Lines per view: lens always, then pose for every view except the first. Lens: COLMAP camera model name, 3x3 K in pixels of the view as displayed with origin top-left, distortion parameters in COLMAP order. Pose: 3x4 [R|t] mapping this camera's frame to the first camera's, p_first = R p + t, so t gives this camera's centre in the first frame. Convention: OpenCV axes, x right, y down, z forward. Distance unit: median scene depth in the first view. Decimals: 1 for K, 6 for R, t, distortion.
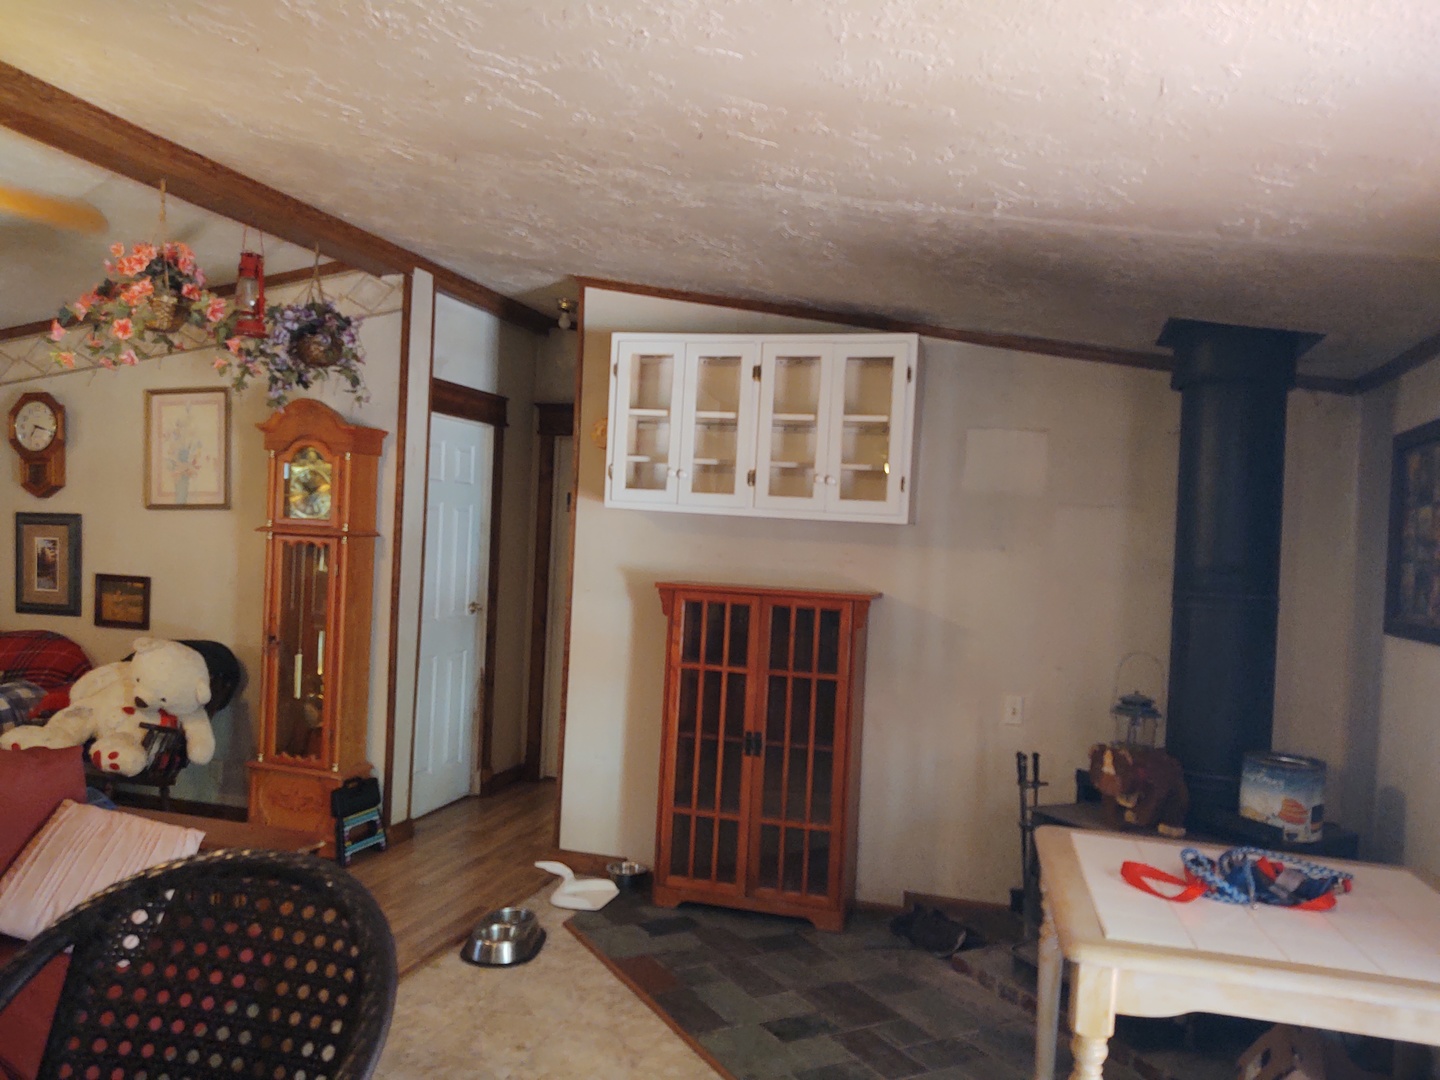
lens RADIAL K [[1109.8, 0, 720.0], [0, 1109.8, 540.0], [0, 0, 1]] dist [-0.003771, -0.002278]
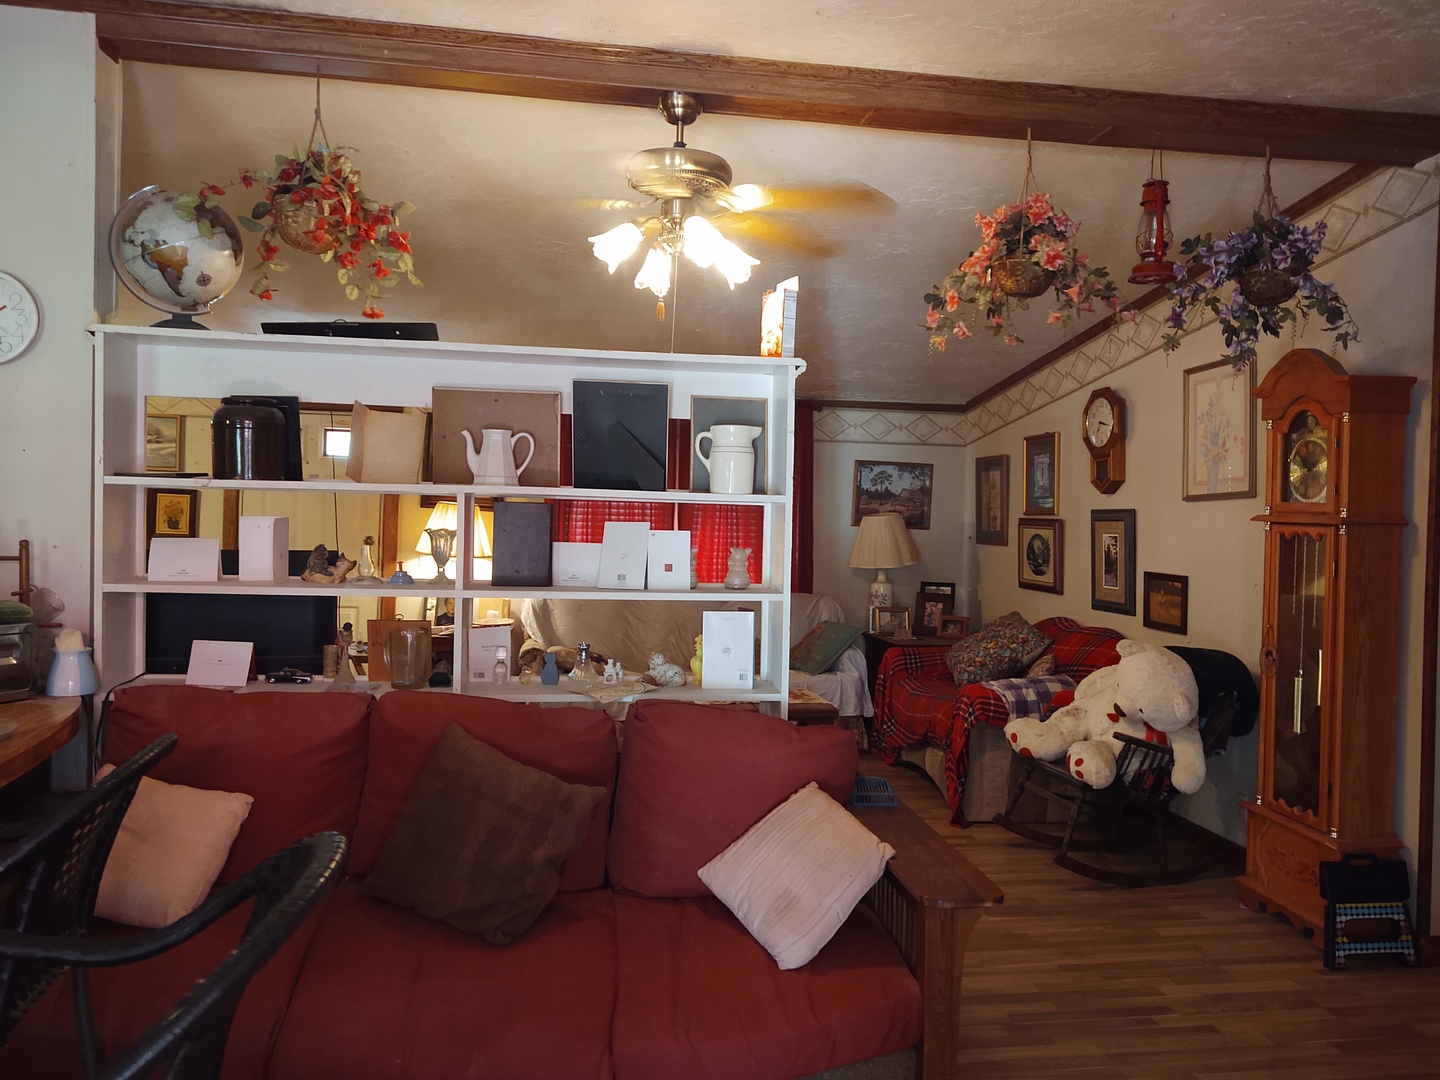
lens RADIAL K [[1115.9, 0, 699.9], [0, 1115.9, 528.2], [0, 0, 1]] dist [-0.002008, -0.007623]
pose [[0.418451, -0.014938, -0.908117, 0.157041], [-0.008462, 0.999757, -0.020344, 0.017491], [0.908200, 0.016197, 0.418223, 0.284174]]
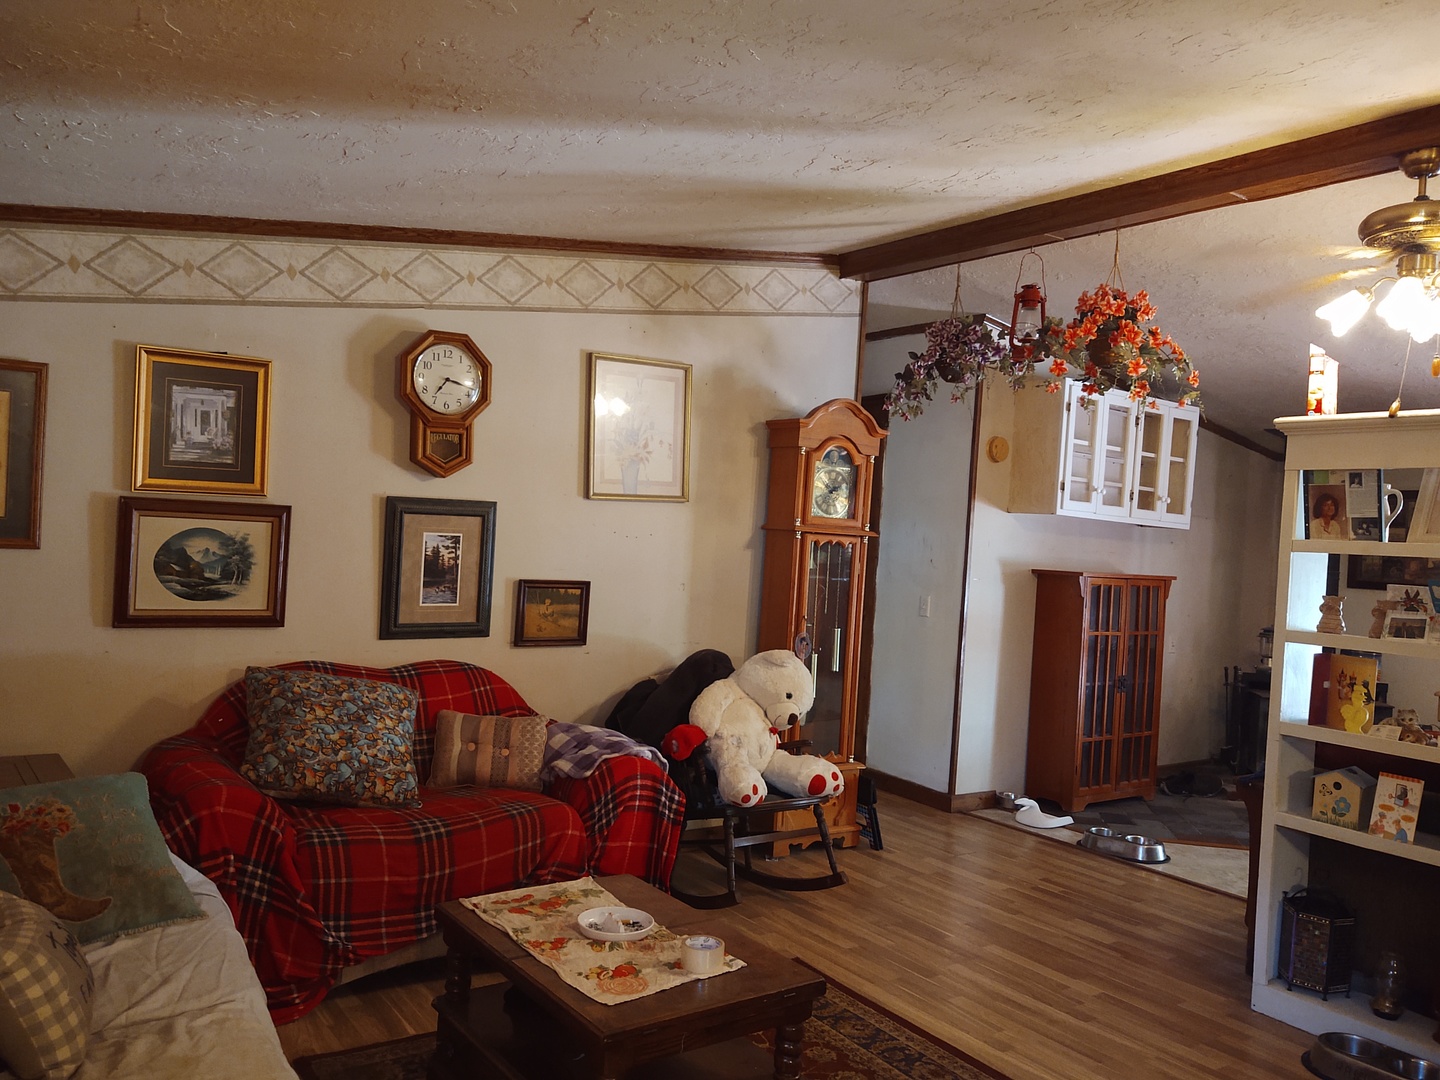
lens RADIAL K [[1095.8, 0, 720.0], [0, 1095.8, 540.0], [0, 0, 1]] dist [0.051013, -0.134942]
pose [[0.616385, -0.012028, 0.787353, -1.193513], [-0.025294, 0.999065, 0.035064, -0.030714], [-0.787038, -0.041528, 0.615505, 0.462775]]
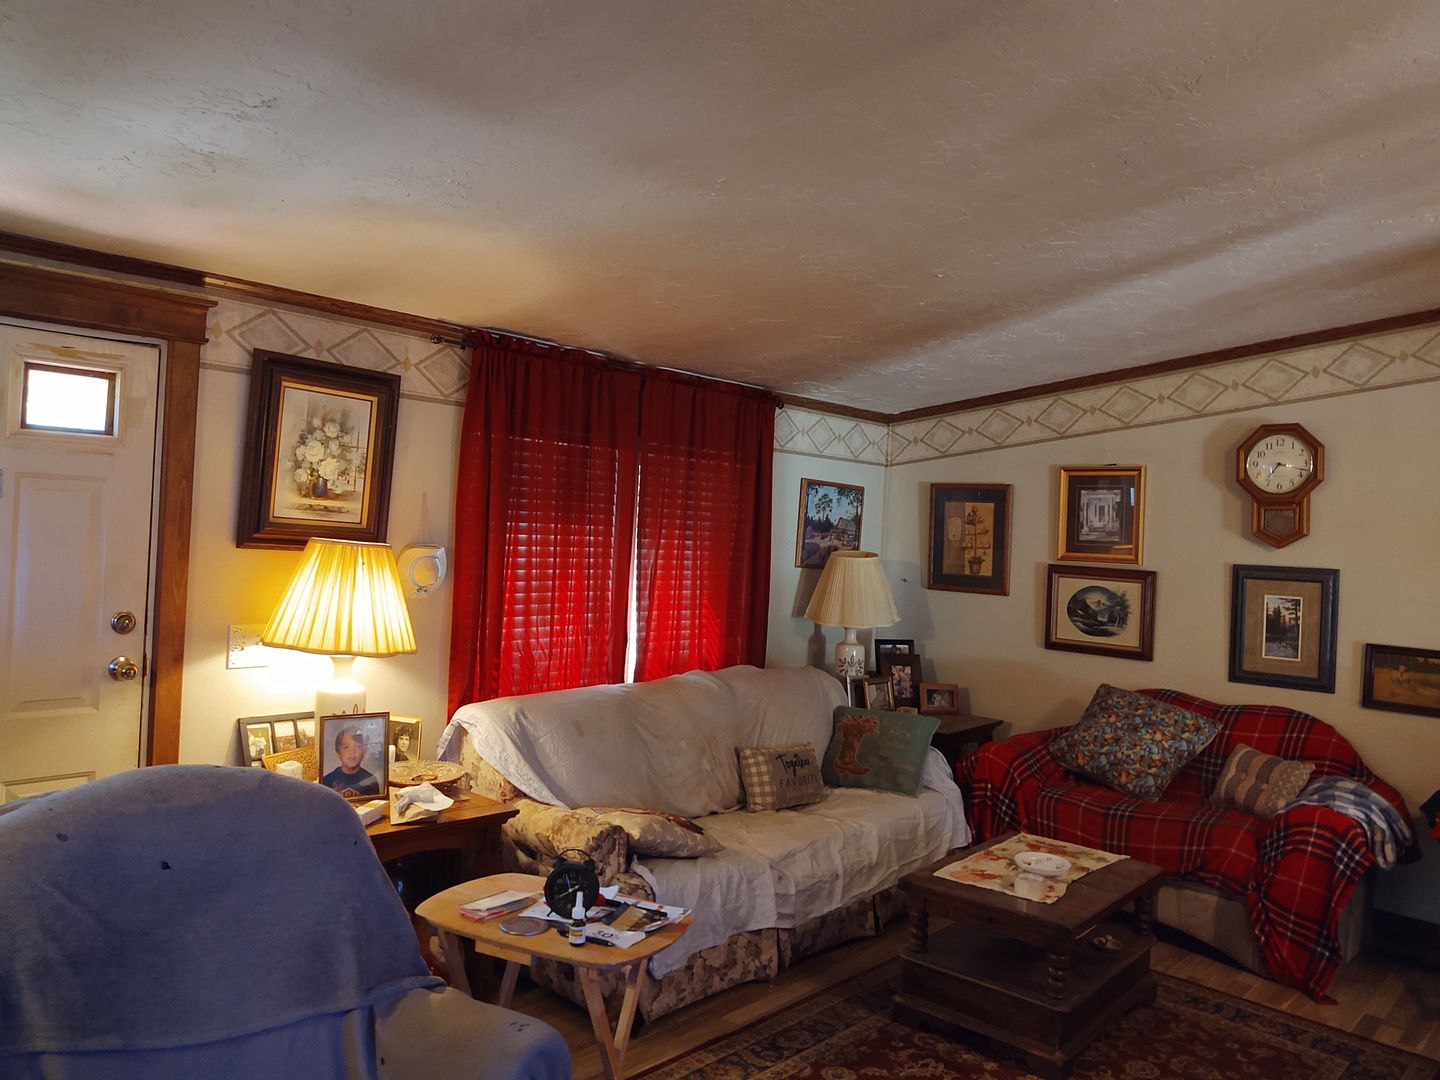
lens RADIAL K [[1109.8, 0, 720.0], [0, 1109.8, 540.0], [0, 0, 1]] dist [-0.003771, -0.002278]
pose [[0.910130, 0.012329, -0.414139, -0.728182], [-0.014038, 0.999901, -0.001084, -0.042425], [0.414085, 0.006800, 0.910213, 0.064634]]
